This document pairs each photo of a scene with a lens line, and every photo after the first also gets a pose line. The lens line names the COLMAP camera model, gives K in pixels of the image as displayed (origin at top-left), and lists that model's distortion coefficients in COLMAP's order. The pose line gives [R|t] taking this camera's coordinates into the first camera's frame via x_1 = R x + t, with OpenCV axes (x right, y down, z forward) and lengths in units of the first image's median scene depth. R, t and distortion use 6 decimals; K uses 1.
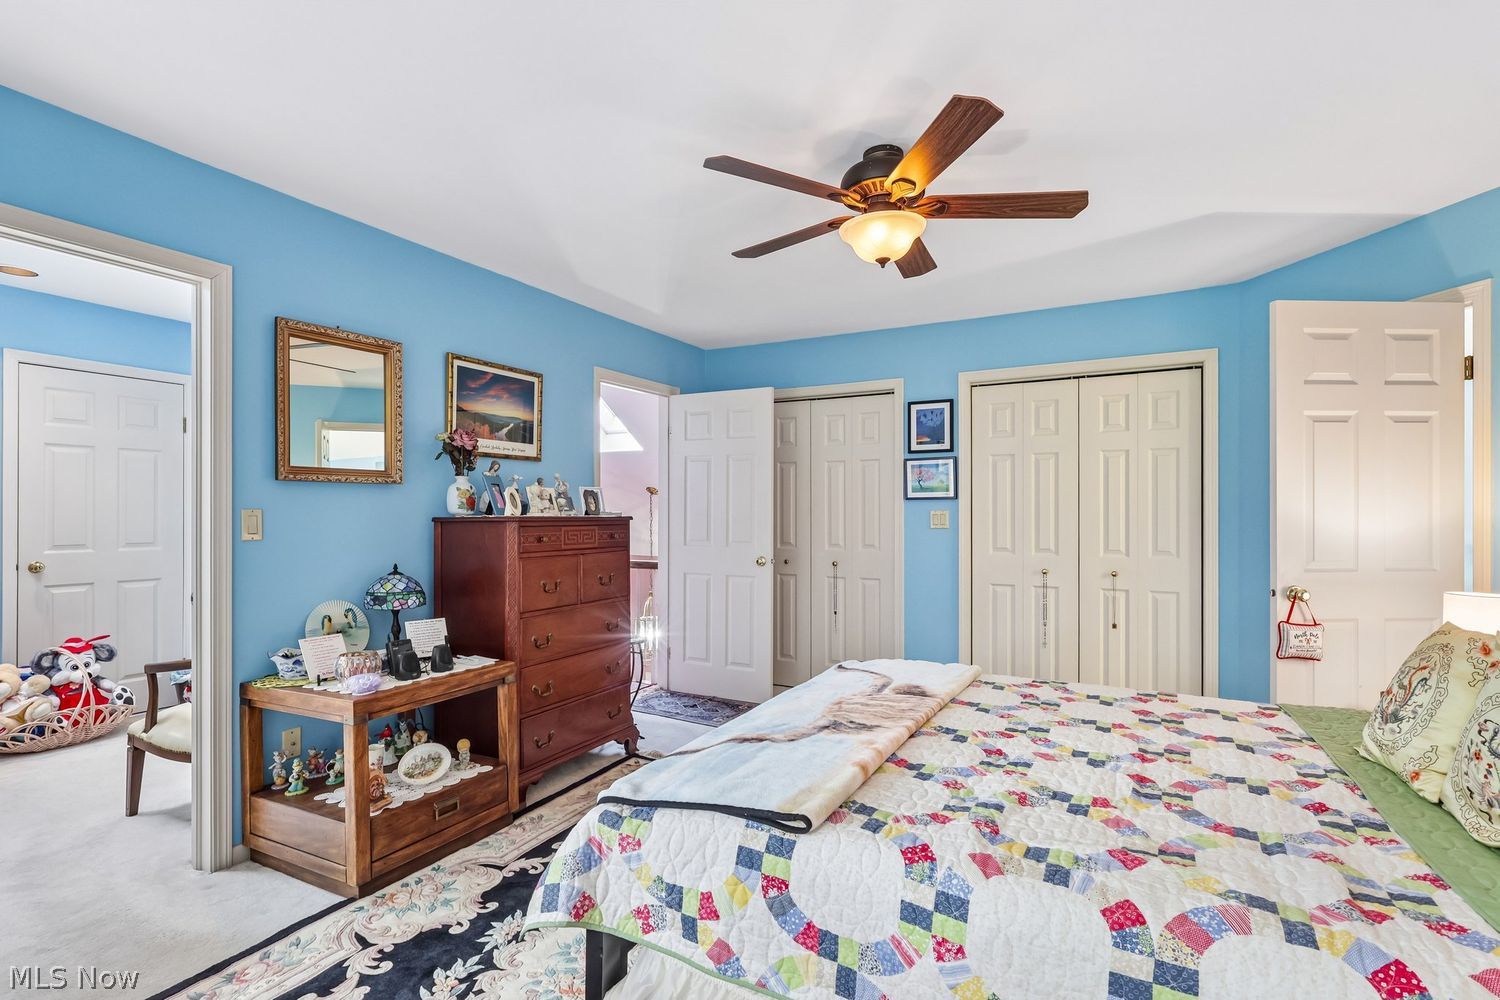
lens RADIAL K [[725.5, 0, 753.0], [0, 725.5, 513.0], [0, 0, 1]] dist [0.003500, 0.000845]
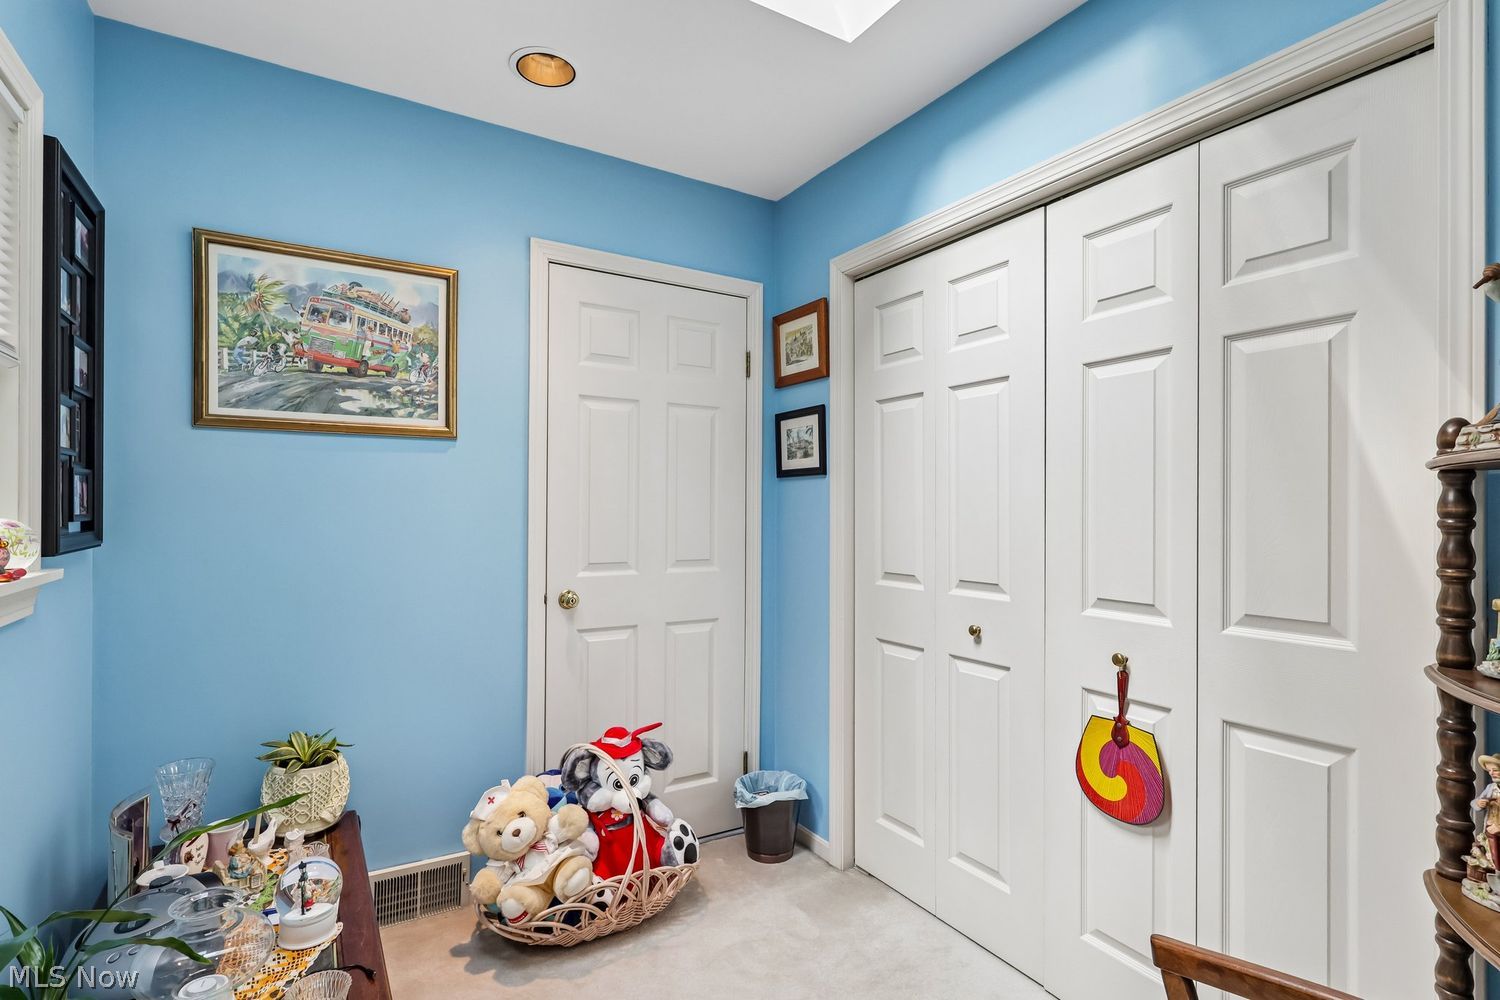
lens RADIAL K [[725.5, 0, 755.1], [0, 725.5, 506.5], [0, 0, 1]] dist [0.003500, 0.000845]
pose [[0.869971, -0.002287, -0.493098, -0.560296], [-0.001831, 0.999967, -0.007867, 0.001464], [0.493099, 0.007747, 0.869938, 0.560451]]
